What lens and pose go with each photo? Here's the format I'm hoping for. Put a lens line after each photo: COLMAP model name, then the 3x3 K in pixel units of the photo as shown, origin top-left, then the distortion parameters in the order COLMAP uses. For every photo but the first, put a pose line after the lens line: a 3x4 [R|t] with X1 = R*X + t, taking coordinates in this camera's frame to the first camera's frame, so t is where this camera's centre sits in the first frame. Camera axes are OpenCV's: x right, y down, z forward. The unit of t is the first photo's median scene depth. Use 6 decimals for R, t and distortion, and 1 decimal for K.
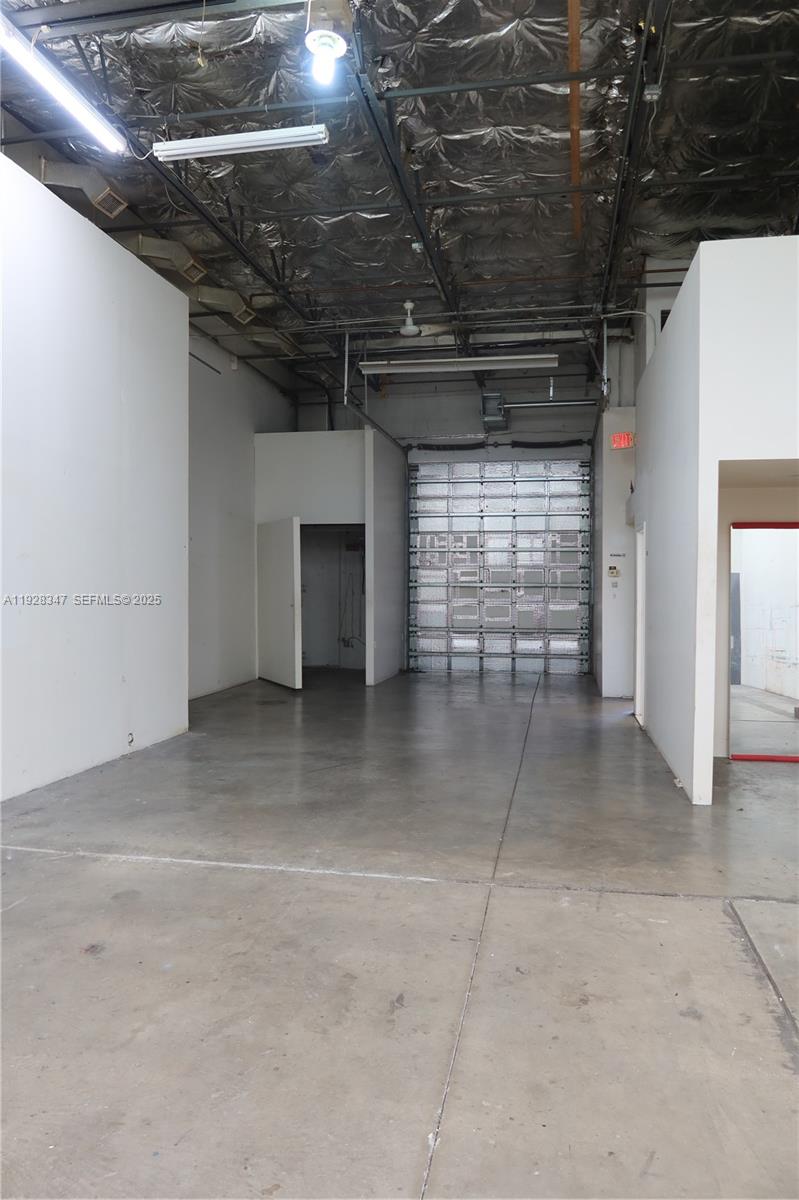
lens RADIAL K [[823.8, 0, 400.1], [0, 823.8, 599.5], [0, 0, 1]] dist [-0.028608, 0.010004]
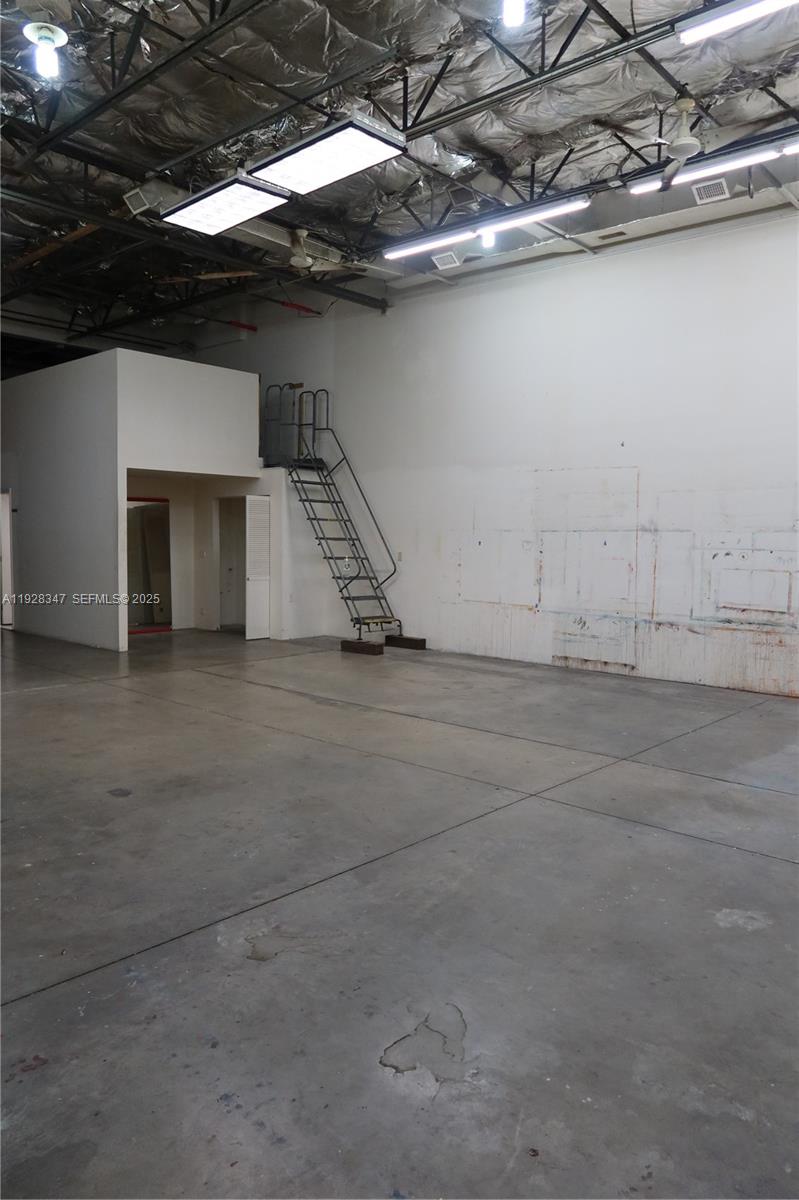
lens RADIAL K [[823.8, 0, 401.5], [0, 823.8, 598.5], [0, 0, 1]] dist [-0.028608, 0.010004]
pose [[0.521952, -0.063161, 0.850633, -0.375528], [0.003147, 0.997391, 0.072127, -0.001951], [-0.852969, -0.034970, 0.520788, -0.218761]]
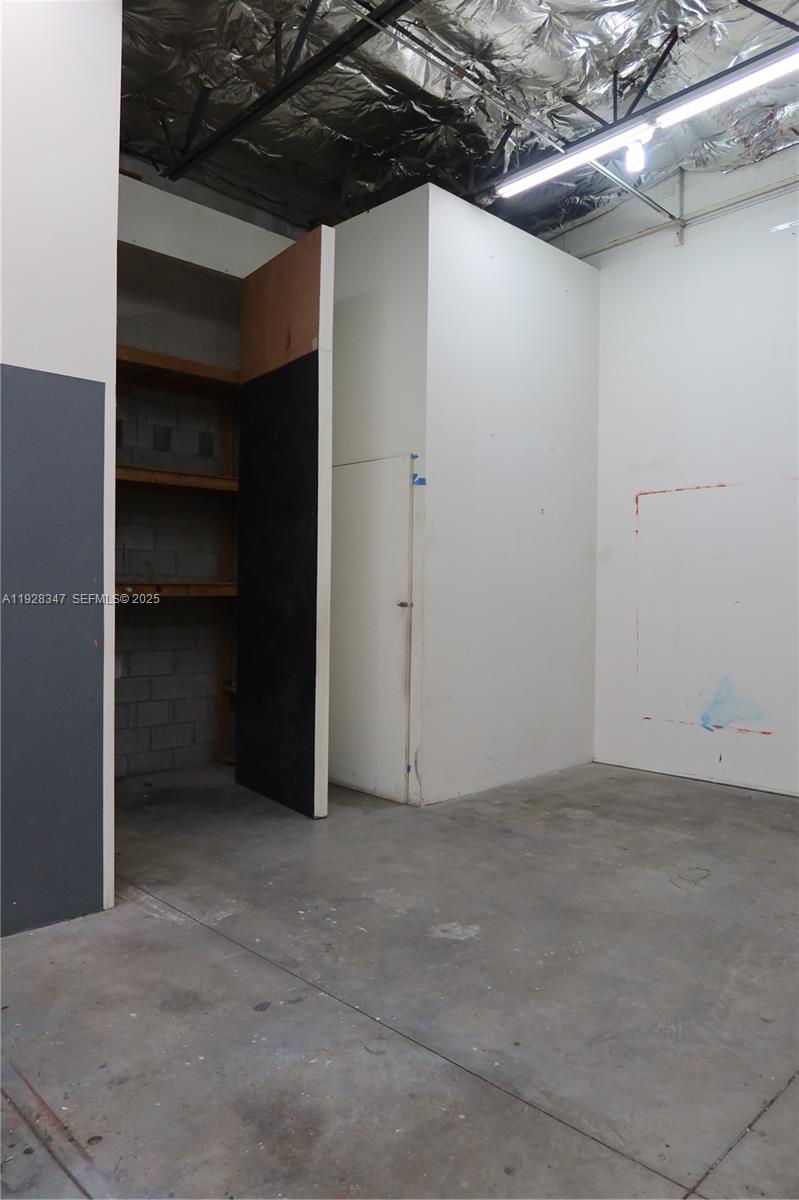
lens RADIAL K [[823.8, 0, 399.4], [0, 823.8, 595.8], [0, 0, 1]] dist [-0.028608, 0.010004]
pose [[-0.565649, -0.007120, -0.824616, 0.119130], [-0.023463, 0.999697, 0.007463, -0.002917], [0.824313, 0.023570, -0.565644, -0.043159]]
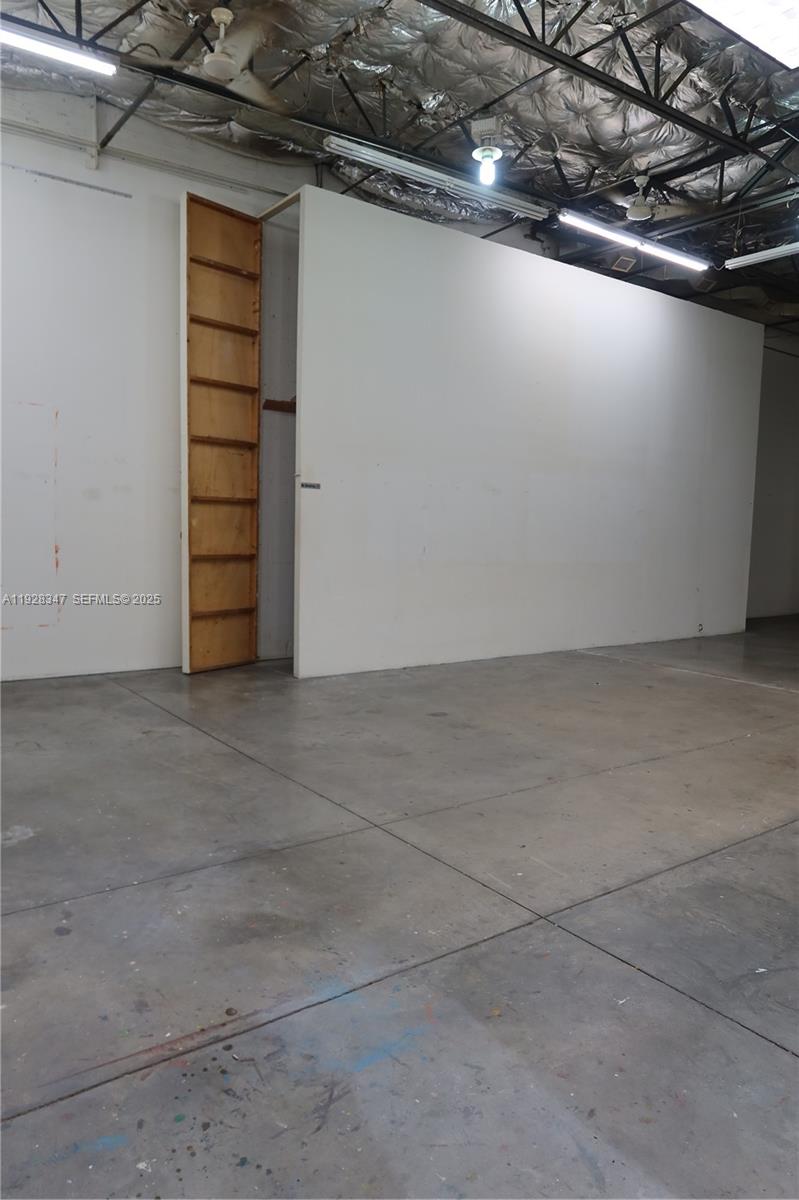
lens RADIAL K [[823.8, 0, 400.7], [0, 823.8, 601.1], [0, 0, 1]] dist [-0.028608, 0.010004]
pose [[0.739003, 0.081362, -0.668771, 0.160196], [-0.033060, 0.995864, 0.084624, 0.002920], [0.672890, -0.040427, 0.738637, -0.296297]]
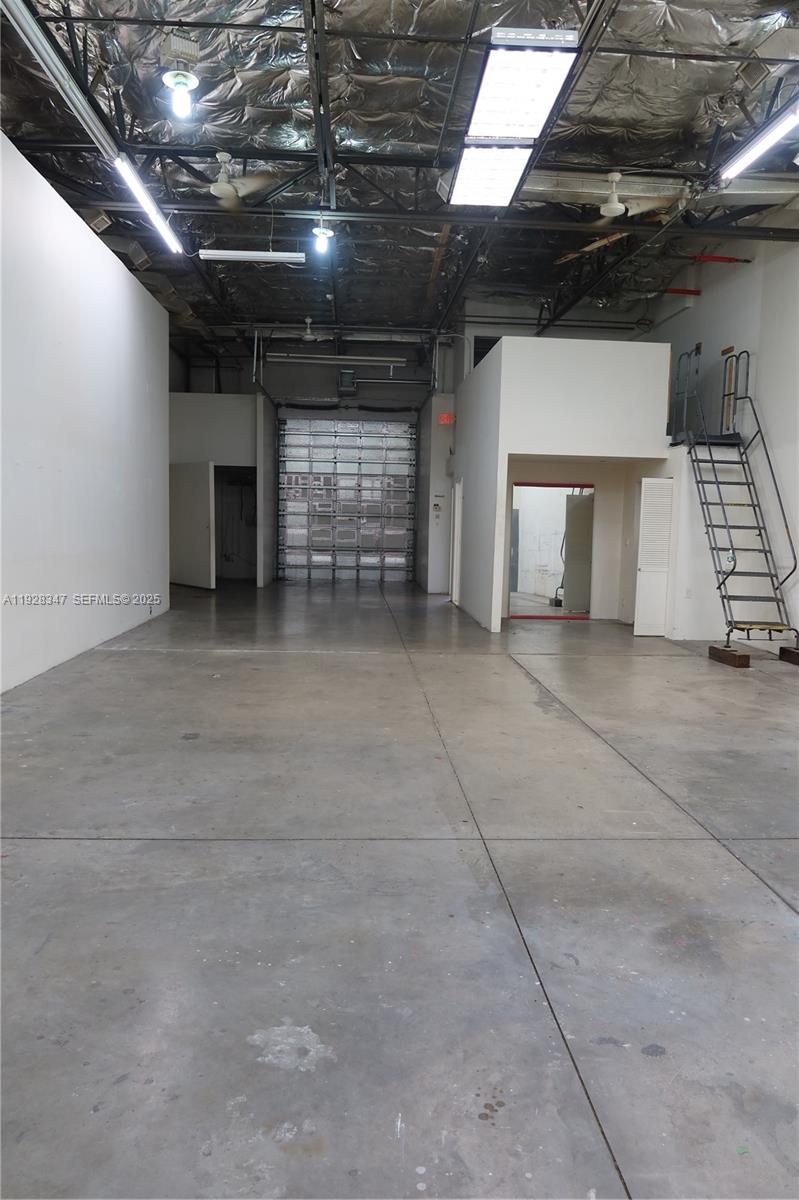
lens RADIAL K [[823.8, 0, 400.4], [0, 823.8, 599.6], [0, 0, 1]] dist [-0.028608, 0.010004]
pose [[0.968786, -0.006373, 0.247815, -0.139584], [-0.015285, 0.996232, 0.085375, 0.004418], [-0.247426, -0.086498, 0.965038, -0.343103]]
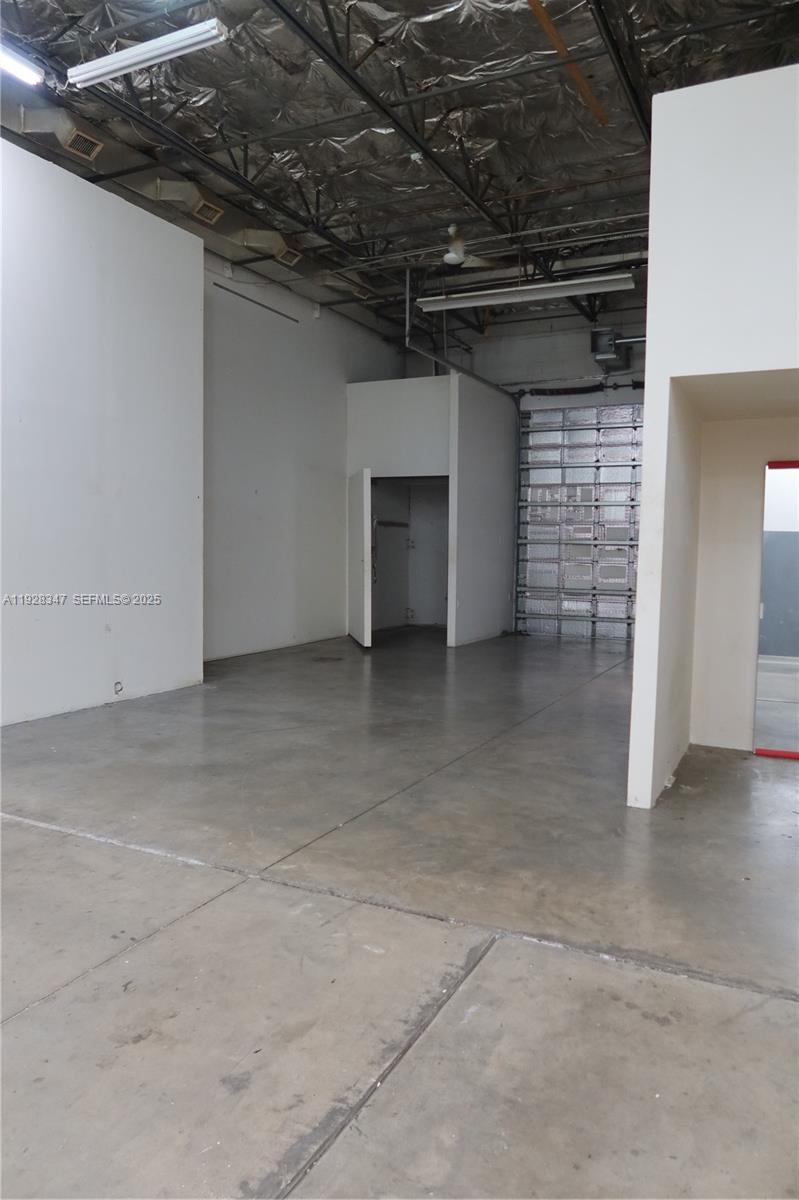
lens RADIAL K [[823.8, 0, 397.8], [0, 823.8, 599.4], [0, 0, 1]] dist [-0.028608, 0.010004]
pose [[0.962909, 0.027881, -0.268384, 0.147624], [-0.014995, 0.998639, 0.049945, 0.003347], [0.269411, -0.044068, 0.962017, 0.068946]]
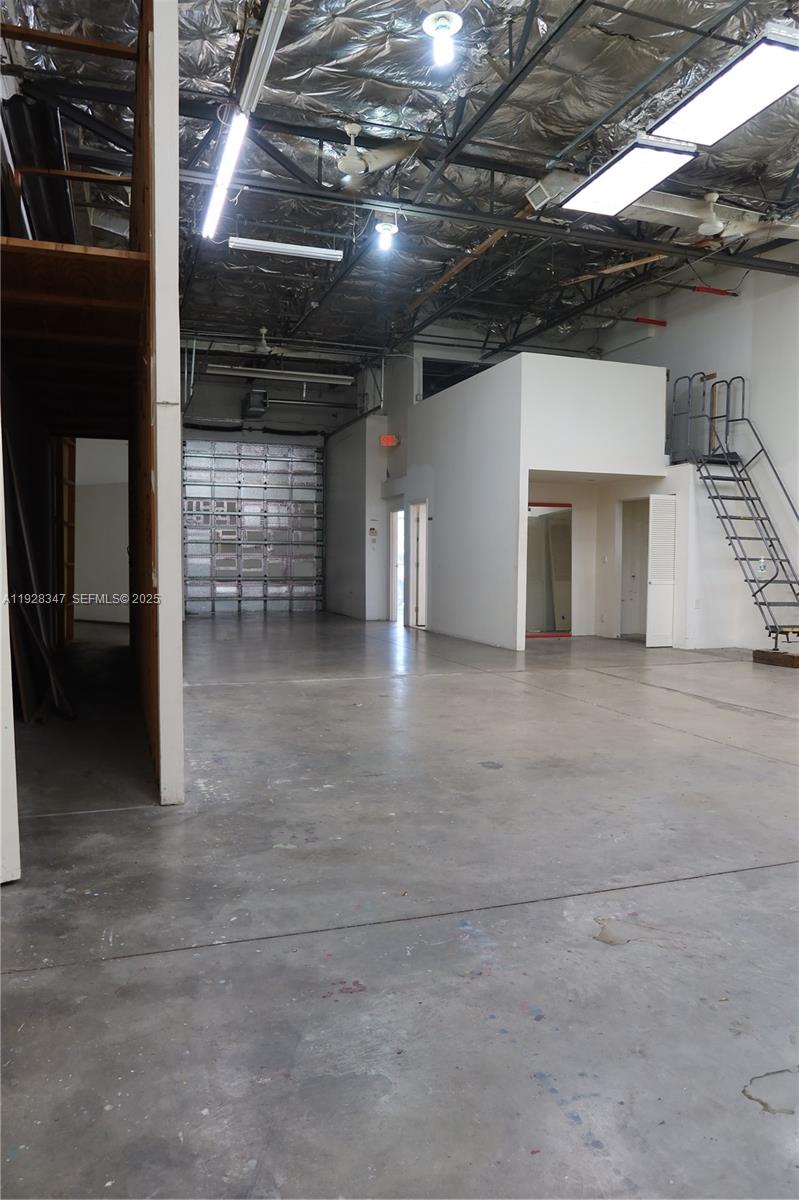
lens RADIAL K [[823.8, 0, 401.3], [0, 823.8, 599.9], [0, 0, 1]] dist [-0.028608, 0.010004]
pose [[0.863268, -0.023202, 0.504212, -0.348683], [0.004152, 0.999236, 0.038873, 0.024040], [-0.504729, -0.031464, 0.862704, -0.211237]]
